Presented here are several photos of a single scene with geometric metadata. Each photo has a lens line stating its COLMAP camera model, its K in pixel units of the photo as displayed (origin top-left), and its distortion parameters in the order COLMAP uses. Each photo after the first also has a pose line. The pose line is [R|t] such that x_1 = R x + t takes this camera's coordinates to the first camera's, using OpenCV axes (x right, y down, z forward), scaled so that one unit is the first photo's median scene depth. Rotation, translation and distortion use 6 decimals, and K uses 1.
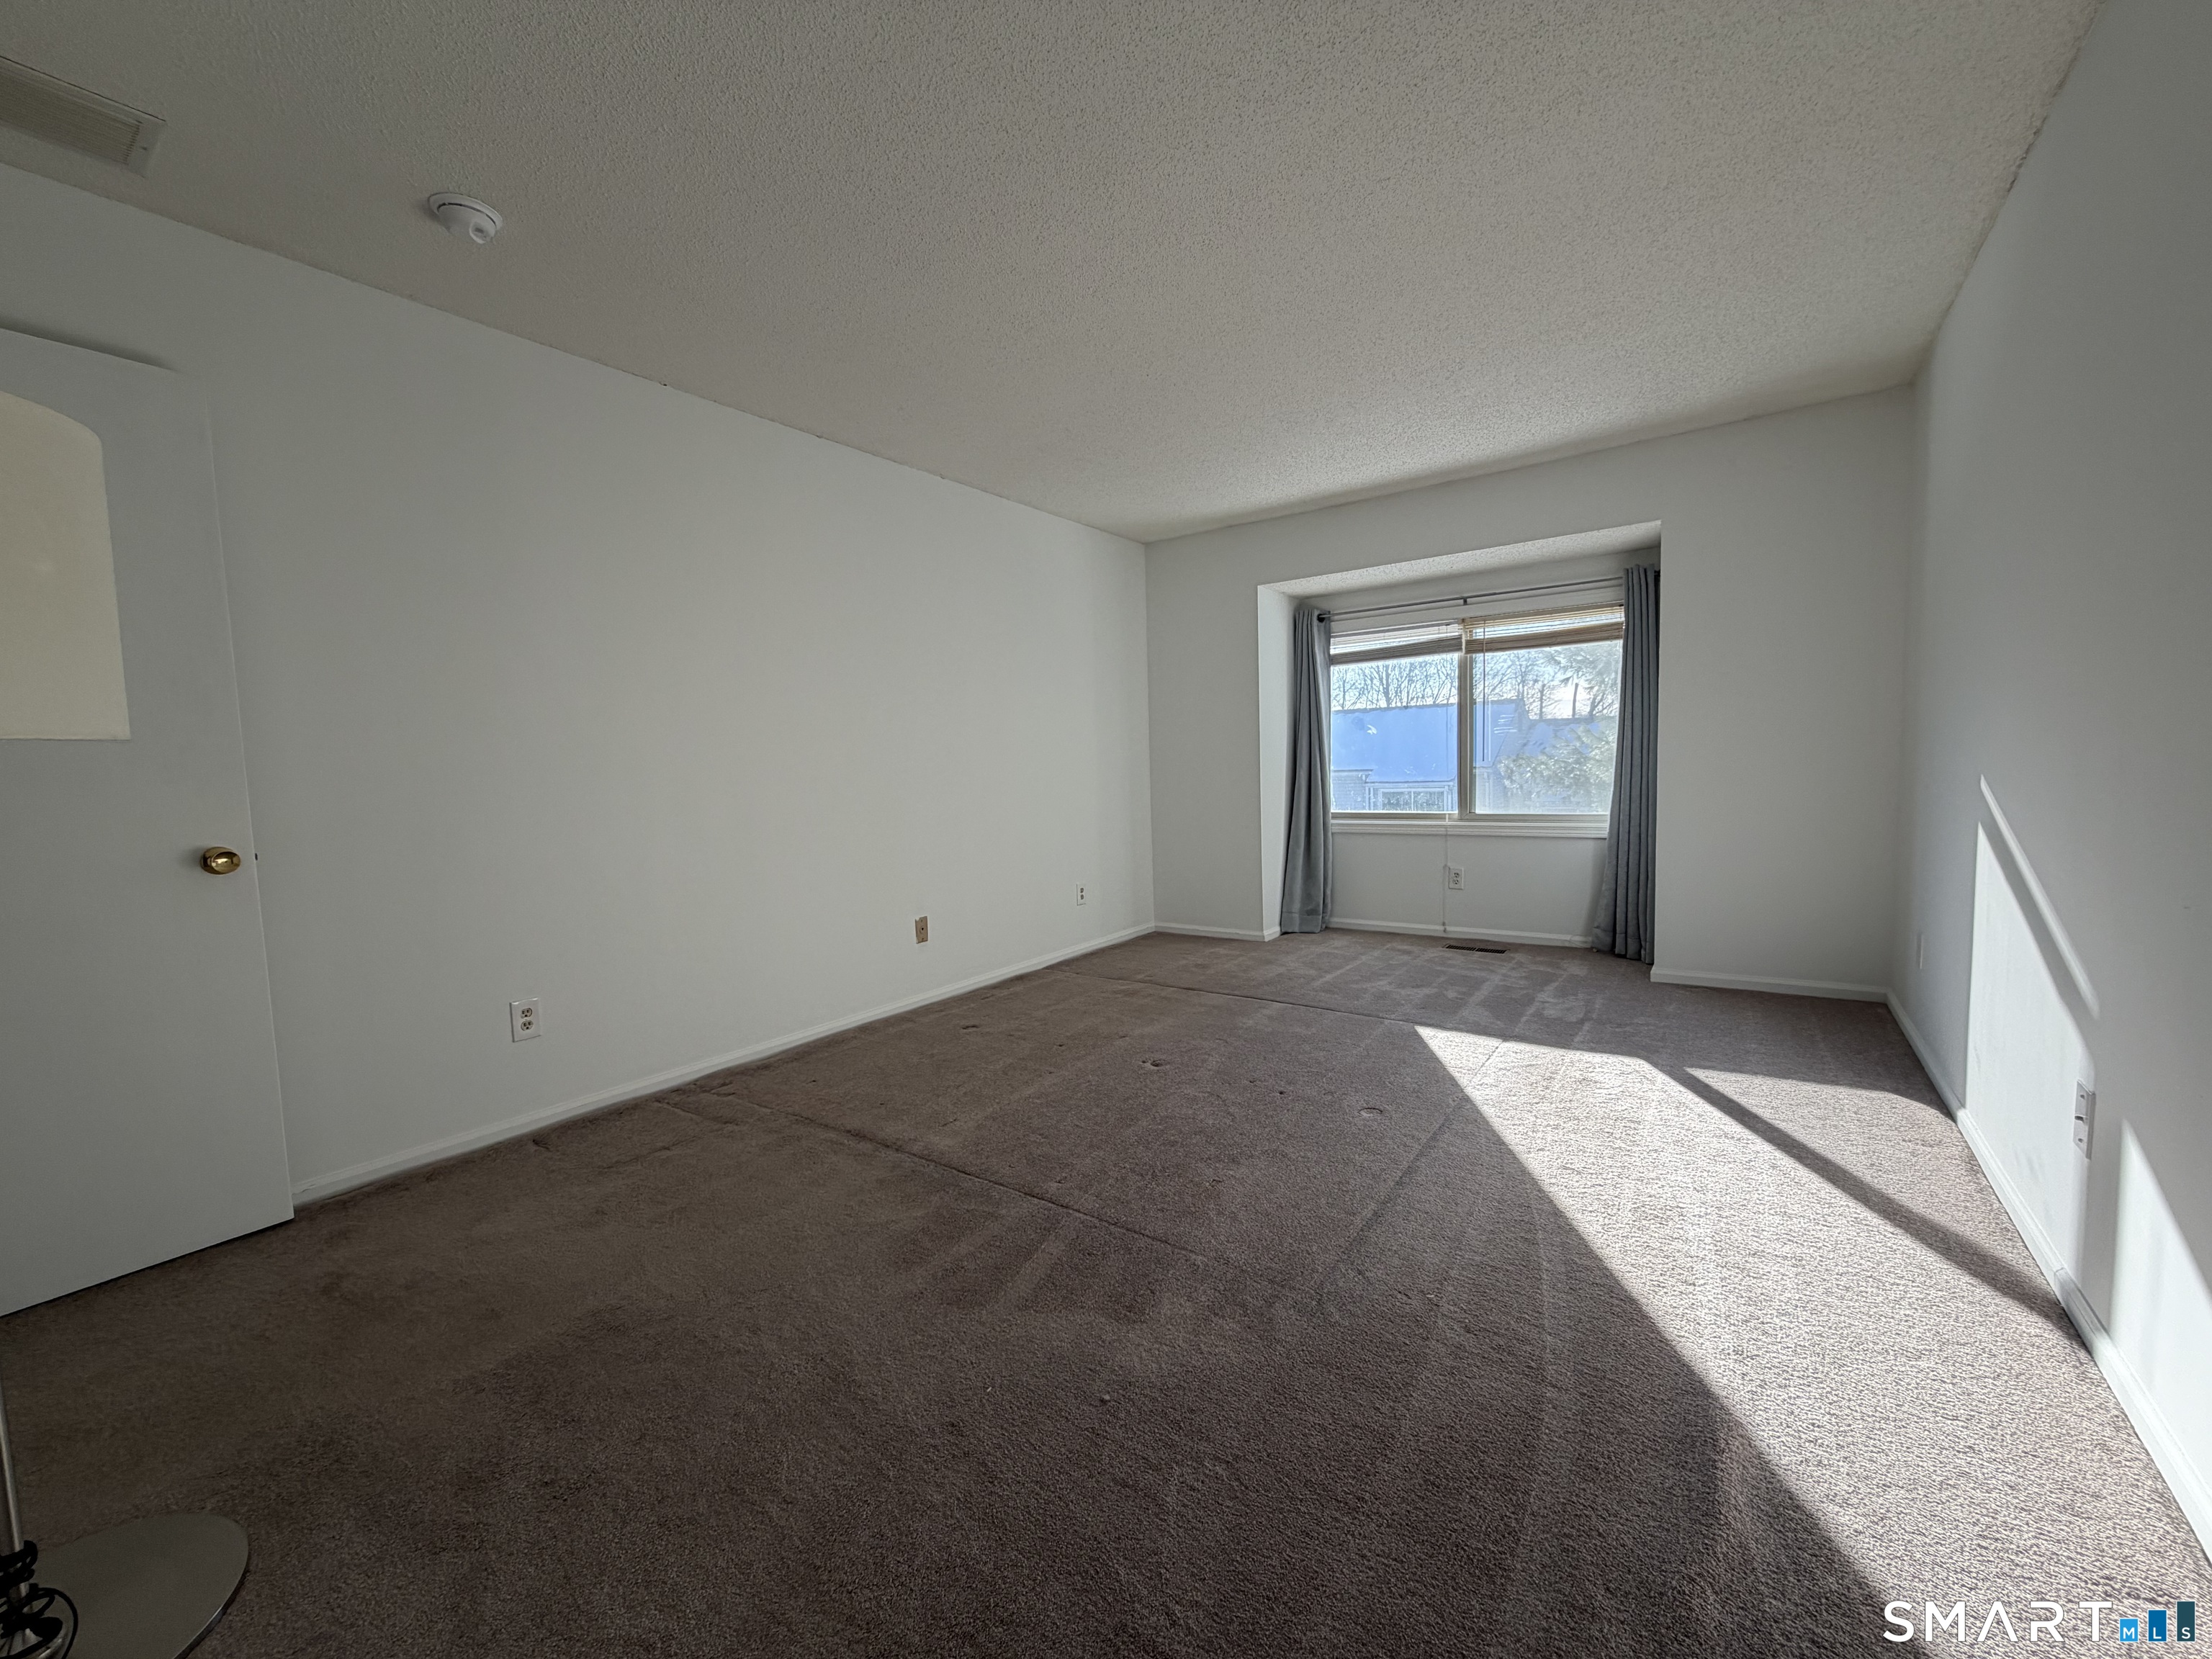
lens RADIAL K [[886.1, 0, 1099.7], [0, 886.1, 834.6], [0, 0, 1]] dist [0.002828, 0.000124]
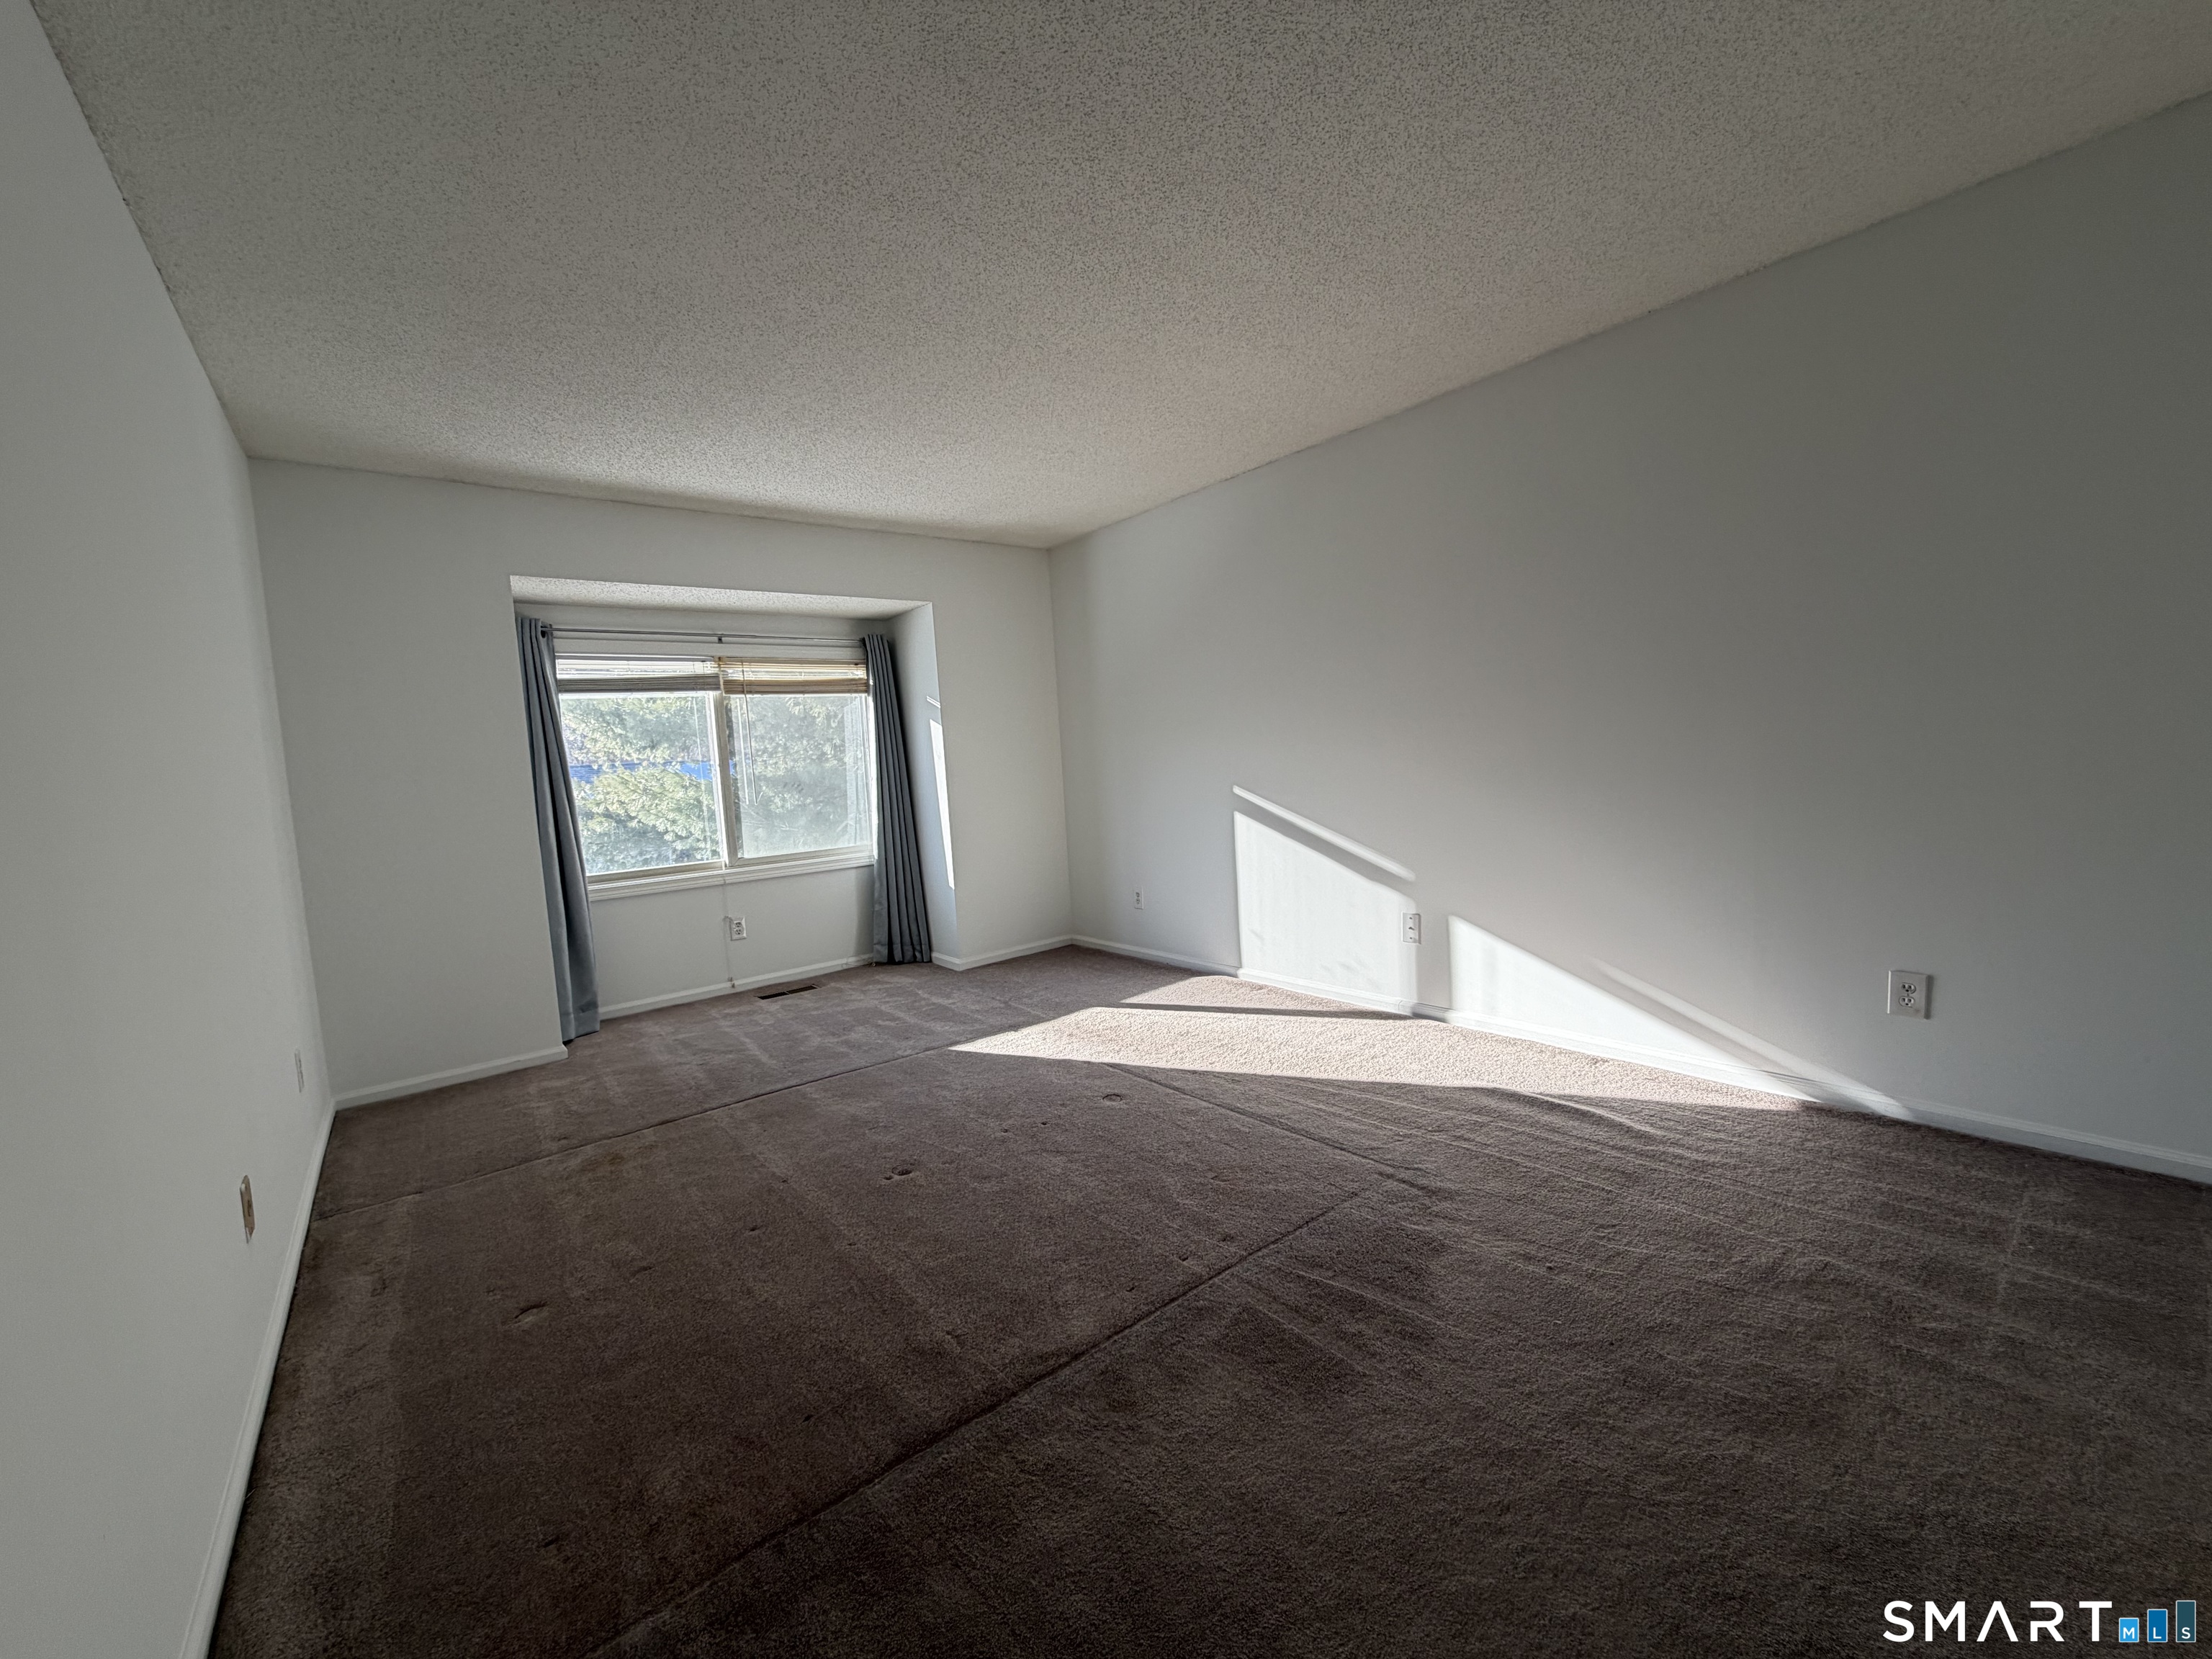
lens RADIAL K [[886.1, 0, 1102.2], [0, 886.1, 829.6], [0, 0, 1]] dist [0.002828, 0.000124]
pose [[0.267367, -0.060212, 0.961712, -0.445222], [0.131631, 0.990972, 0.025449, -0.031294], [-0.954562, 0.119787, 0.272879, 0.397879]]
